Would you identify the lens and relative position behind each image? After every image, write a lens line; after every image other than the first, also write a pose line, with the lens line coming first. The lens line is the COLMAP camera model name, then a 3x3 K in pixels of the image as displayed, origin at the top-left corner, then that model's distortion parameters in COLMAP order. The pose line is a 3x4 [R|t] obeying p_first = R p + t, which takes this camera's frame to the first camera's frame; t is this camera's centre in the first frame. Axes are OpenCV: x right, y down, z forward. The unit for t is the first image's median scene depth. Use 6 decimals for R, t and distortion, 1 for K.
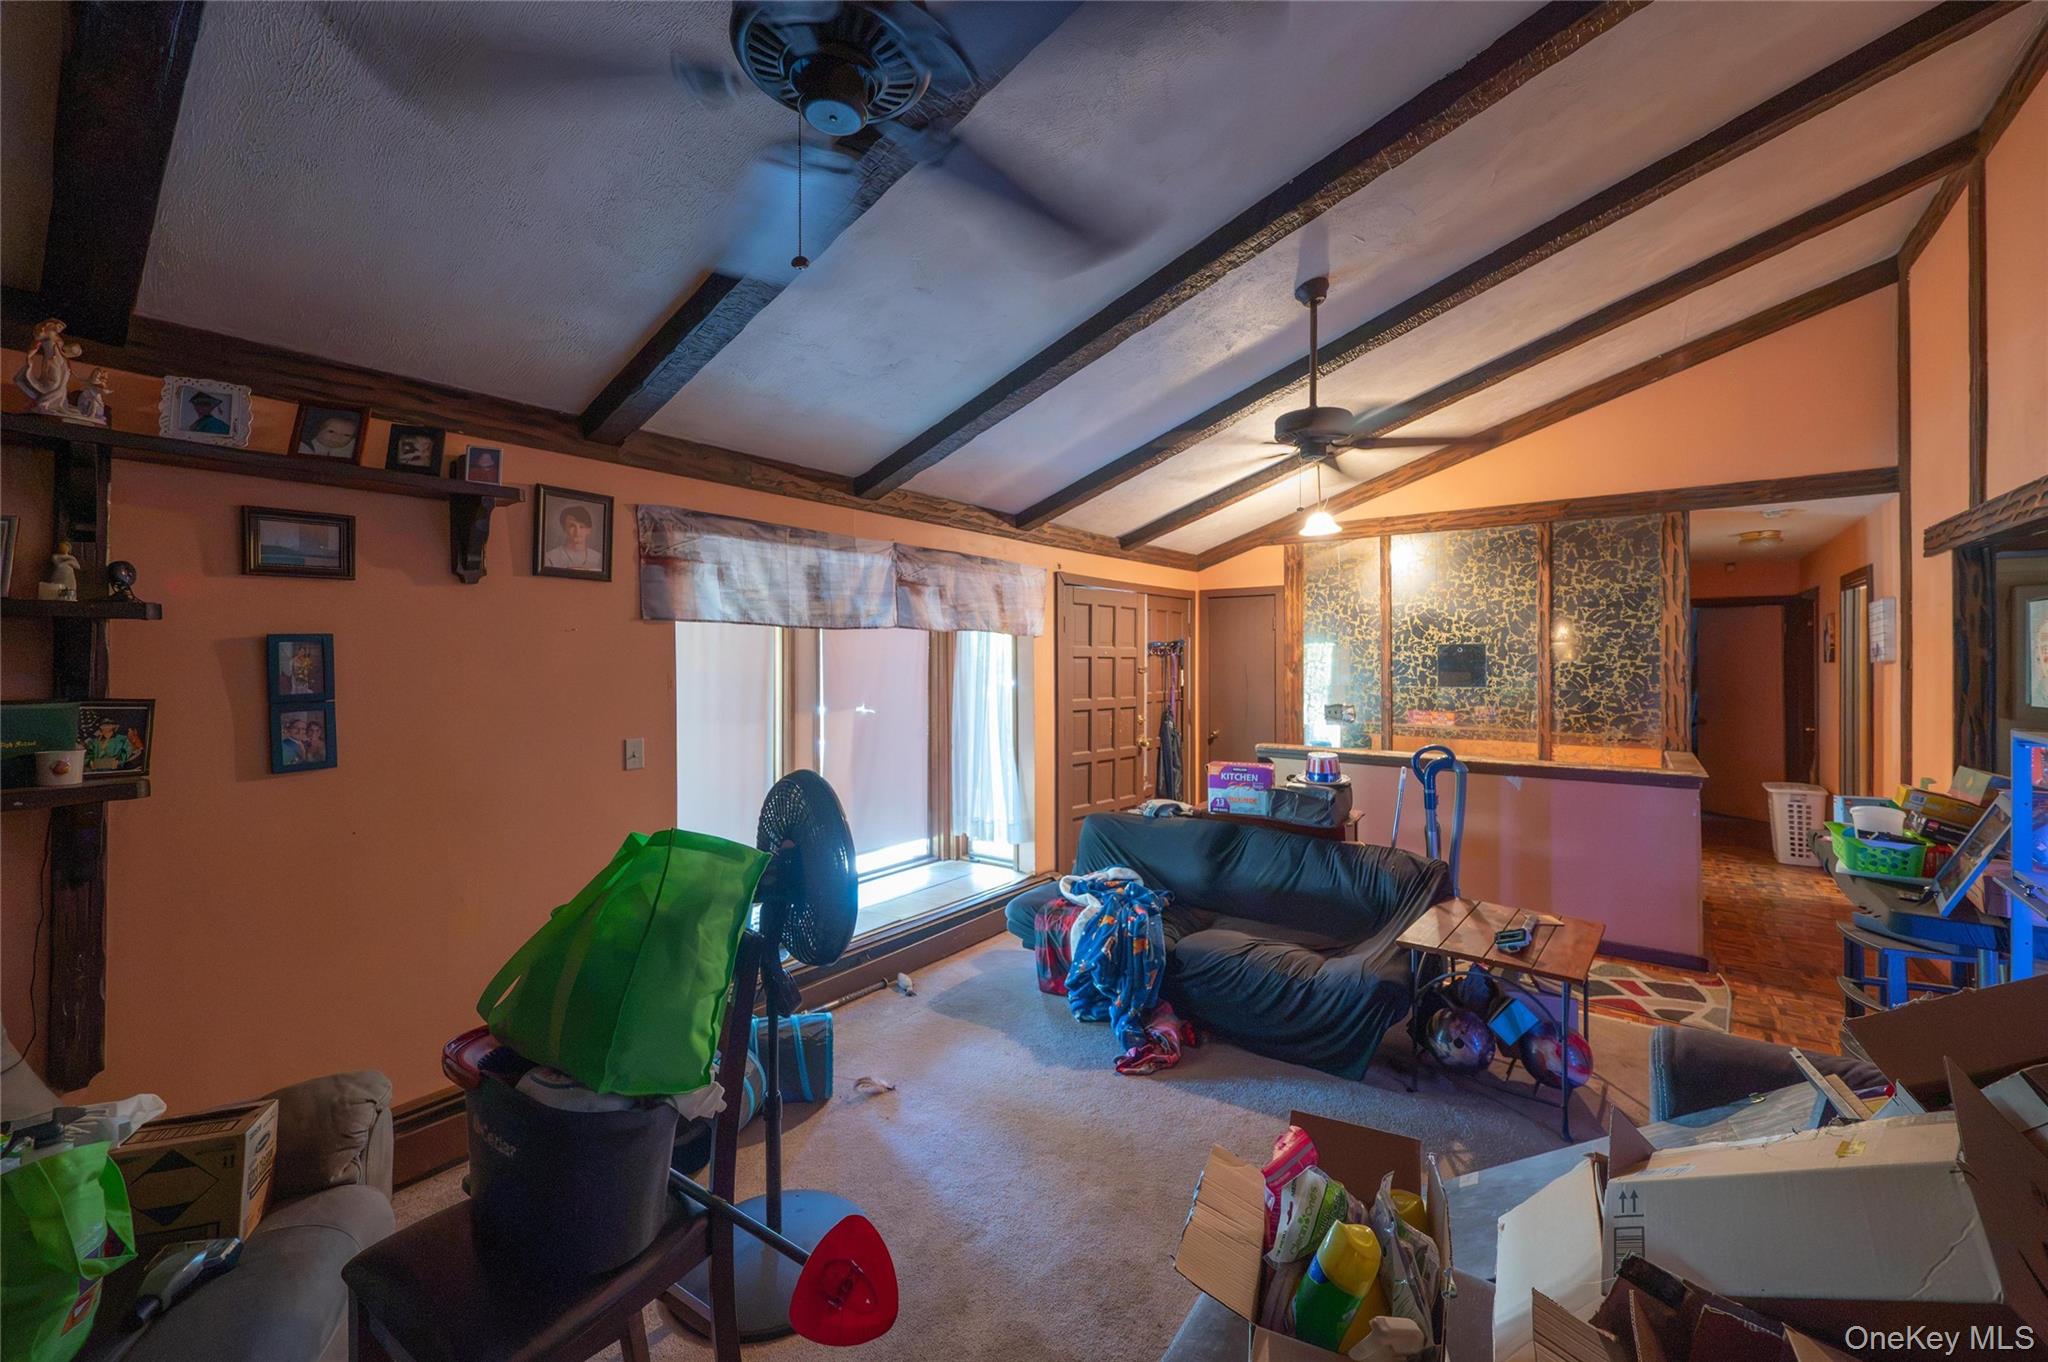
lens RADIAL K [[815.5, 0, 1057.5], [0, 815.5, 644.2], [0, 0, 1]] dist [-0.001165, 0.000216]
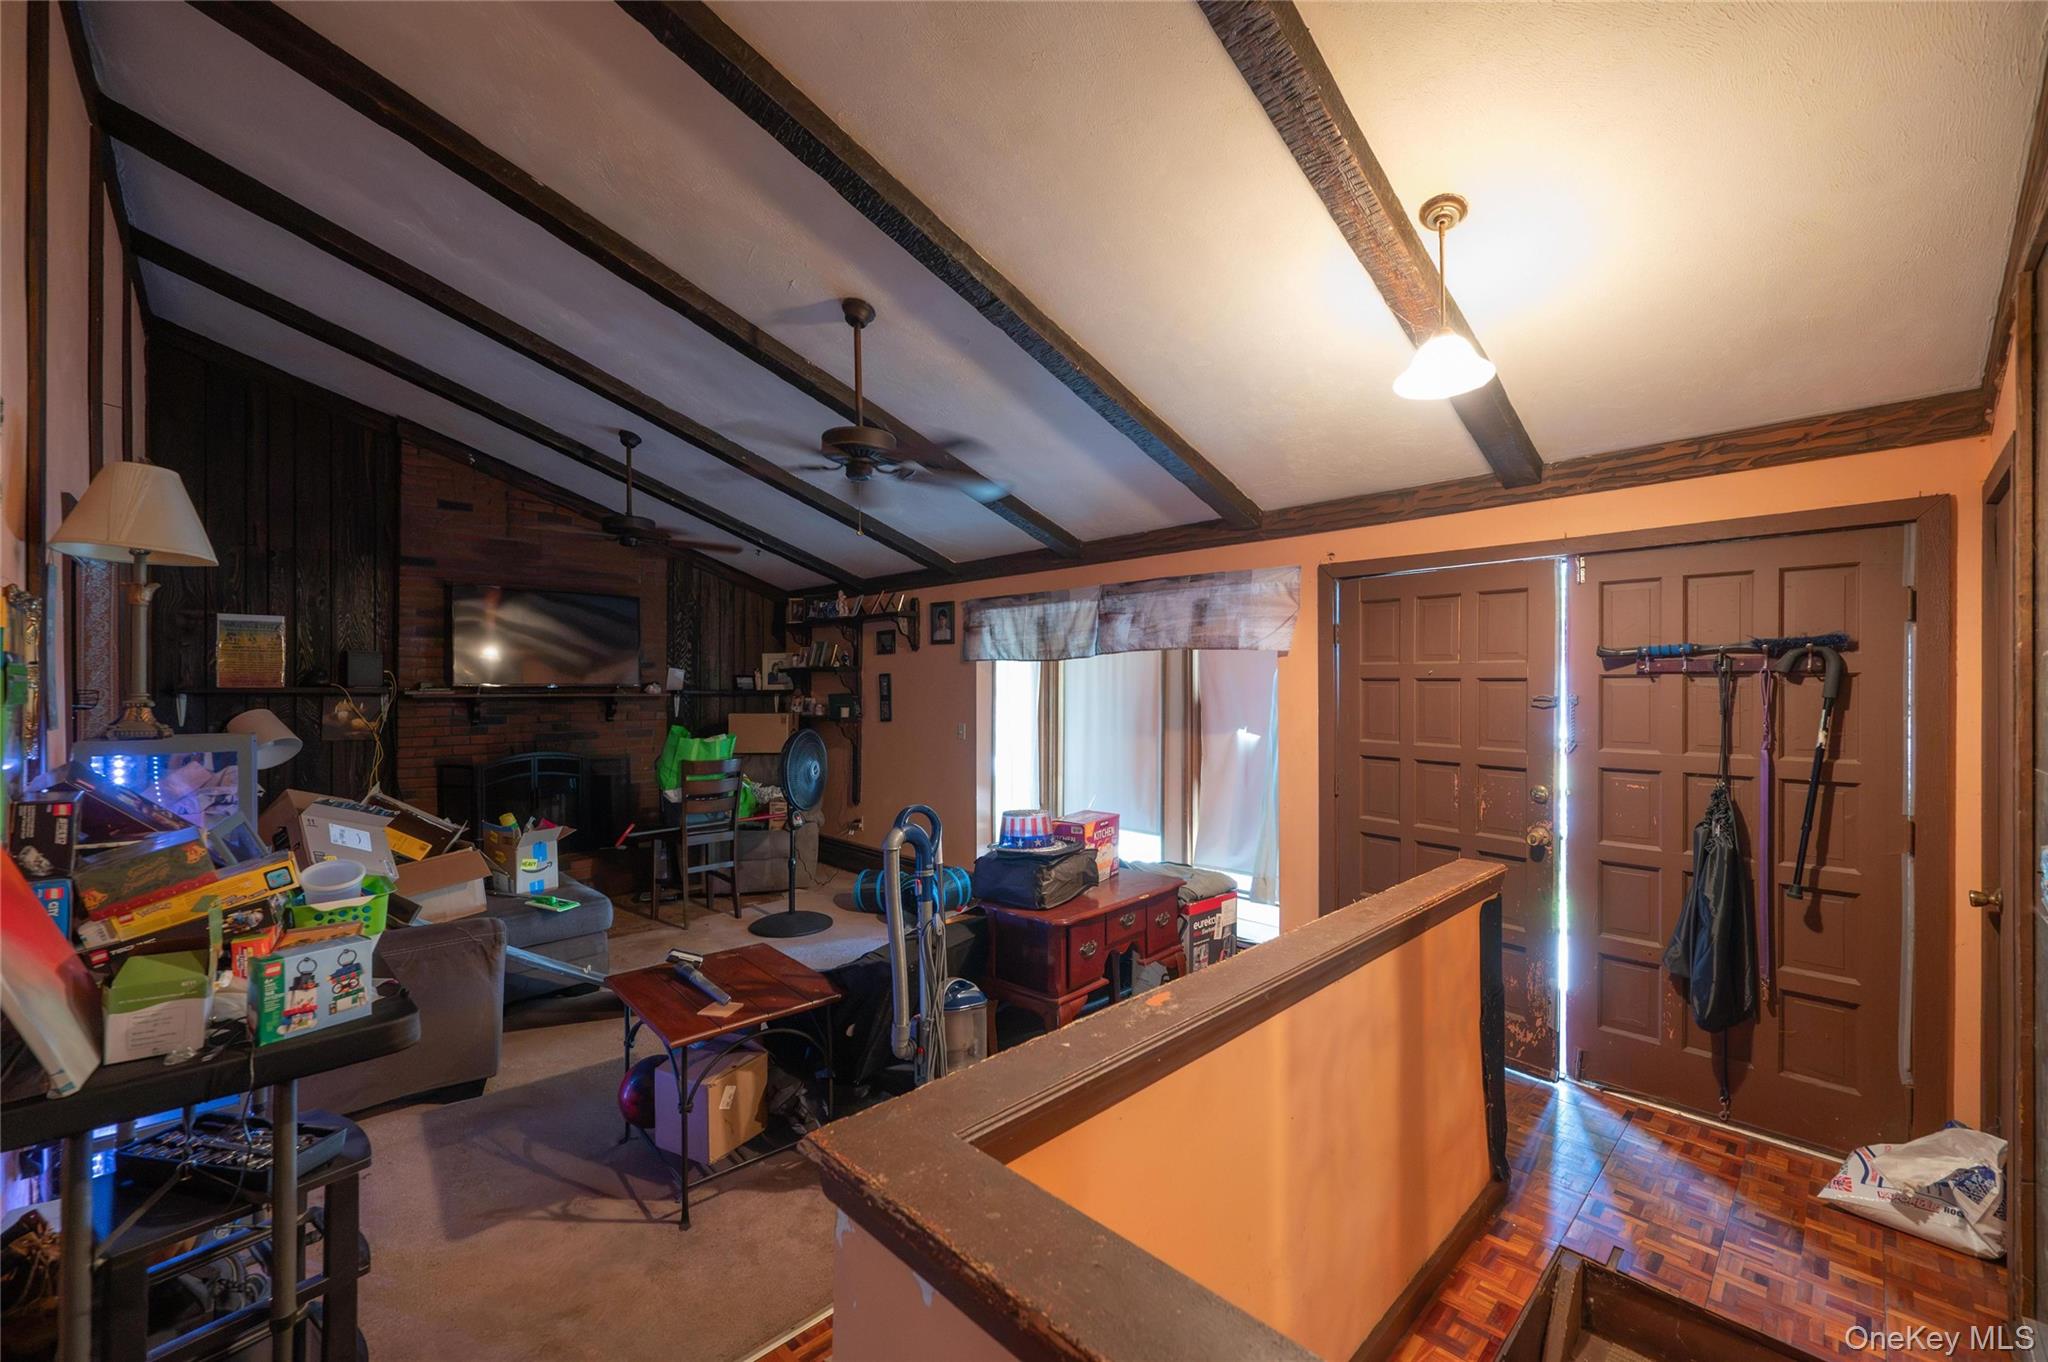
lens RADIAL K [[815.5, 0, 1012.3], [0, 815.5, 689.2], [0, 0, 1]] dist [-0.001165, 0.000216]
pose [[-0.186380, 0.002243, -0.982475, 1.115276], [0.015606, 0.999878, -0.000678, 0.030658], [0.982354, -0.015459, -0.186393, 1.212059]]
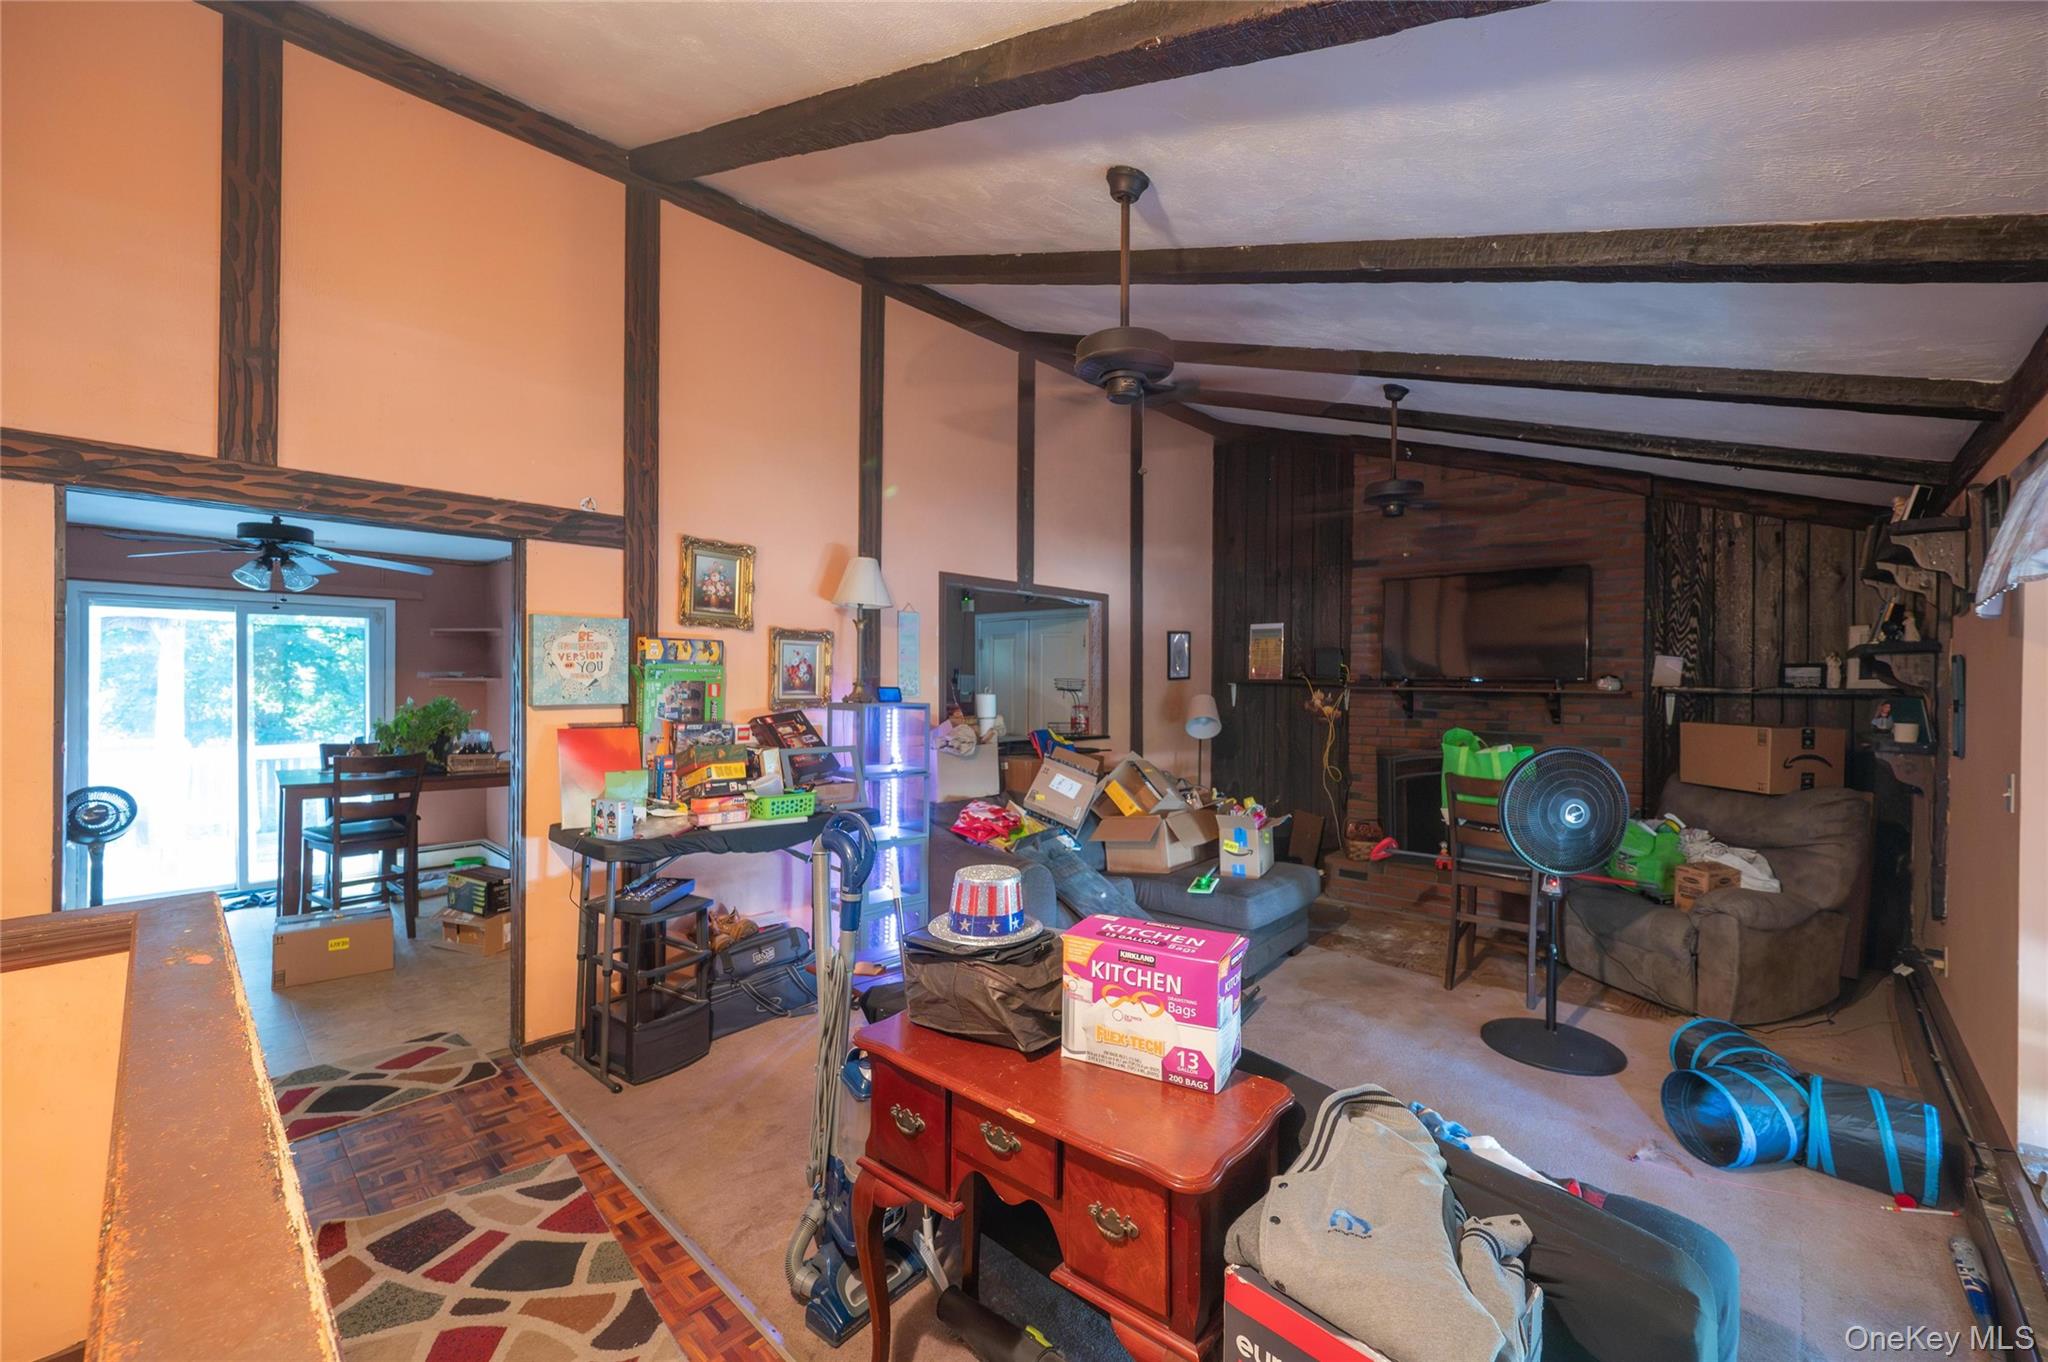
lens RADIAL K [[815.5, 0, 1031.2], [0, 815.5, 674.7], [0, 0, 1]] dist [-0.001165, 0.000216]
pose [[-0.992008, -0.009701, 0.125802, 0.256321], [-0.012254, 0.999734, -0.019536, 0.039077], [-0.125579, -0.020921, -0.991863, 1.564602]]
